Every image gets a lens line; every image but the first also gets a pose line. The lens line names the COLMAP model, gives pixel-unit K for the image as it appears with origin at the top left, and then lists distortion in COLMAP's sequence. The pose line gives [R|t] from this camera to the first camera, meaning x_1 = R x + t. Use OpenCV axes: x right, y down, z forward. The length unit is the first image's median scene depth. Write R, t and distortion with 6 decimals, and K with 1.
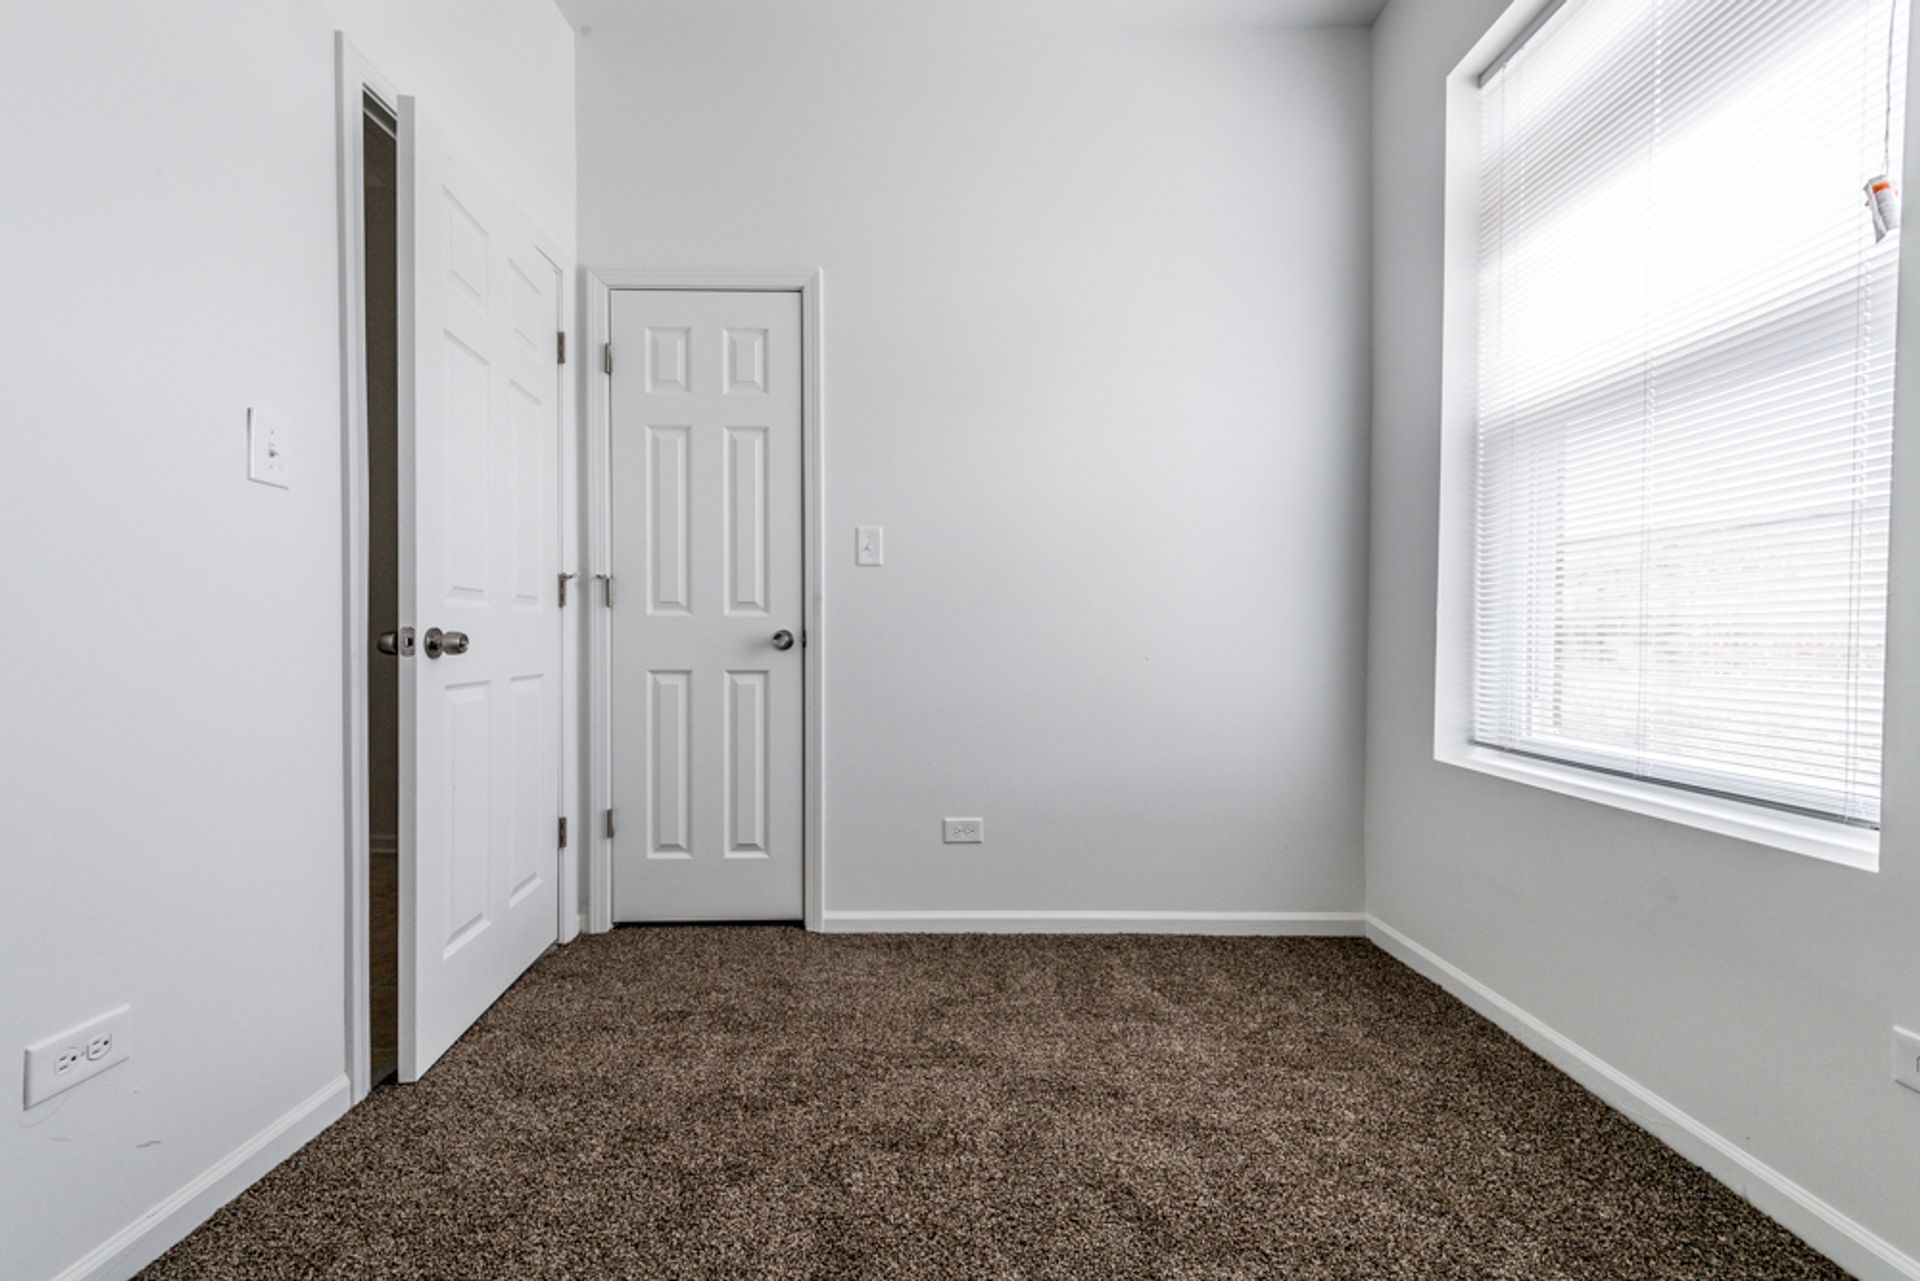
lens RADIAL K [[756.9, 0, 960.0], [0, 756.9, 640.5], [0, 0, 1]] dist [0.014997, -0.003802]
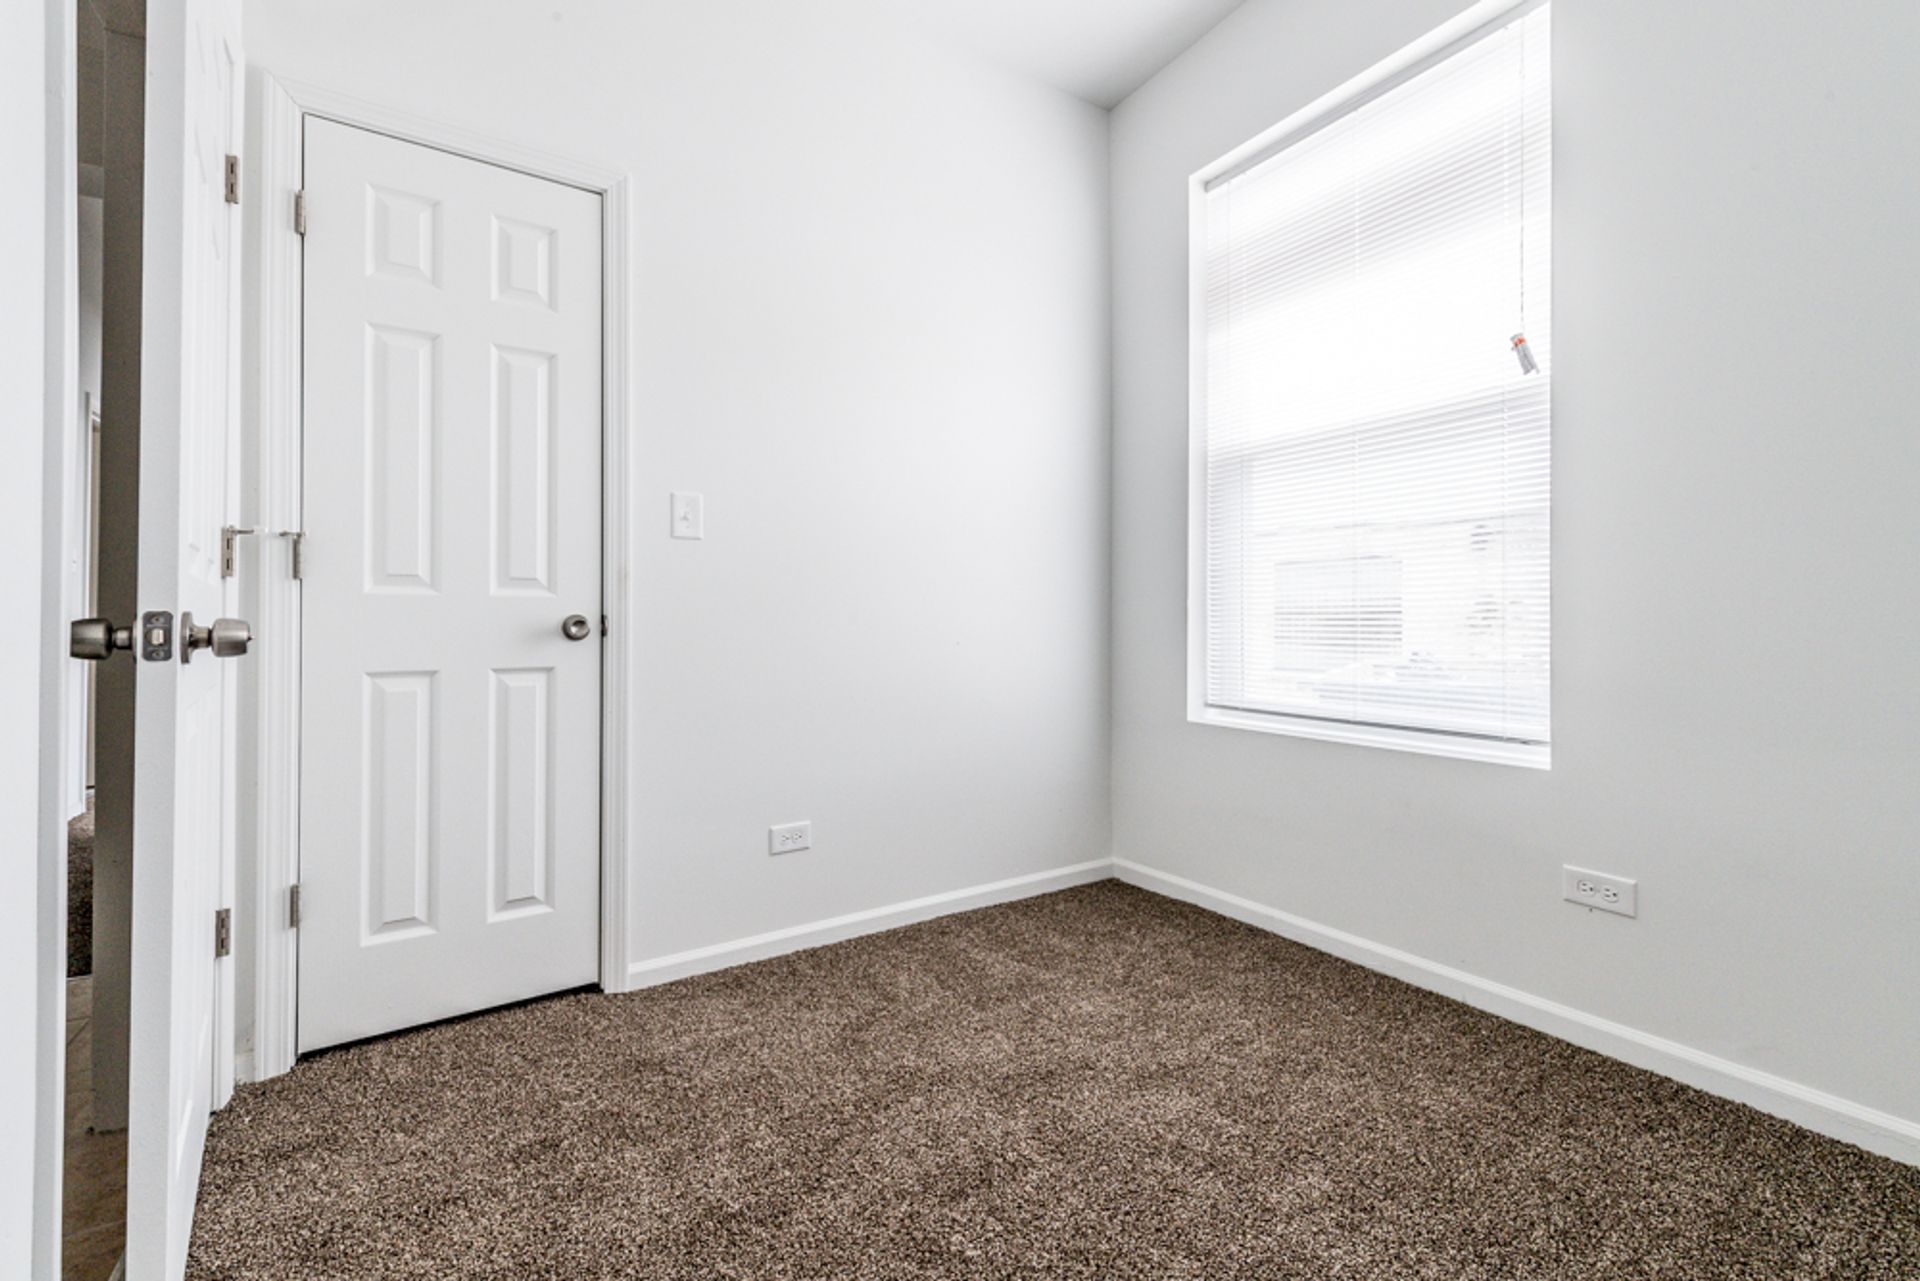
lens RADIAL K [[772.8, 0, 912.3], [0, 772.8, 608.1], [0, 0, 1]] dist [0.007613, -0.000636]
pose [[0.856239, 0.005627, 0.516549, -0.363670], [0.004178, 0.999833, -0.017818, -0.005396], [-0.516563, 0.017415, 0.856072, 0.139428]]
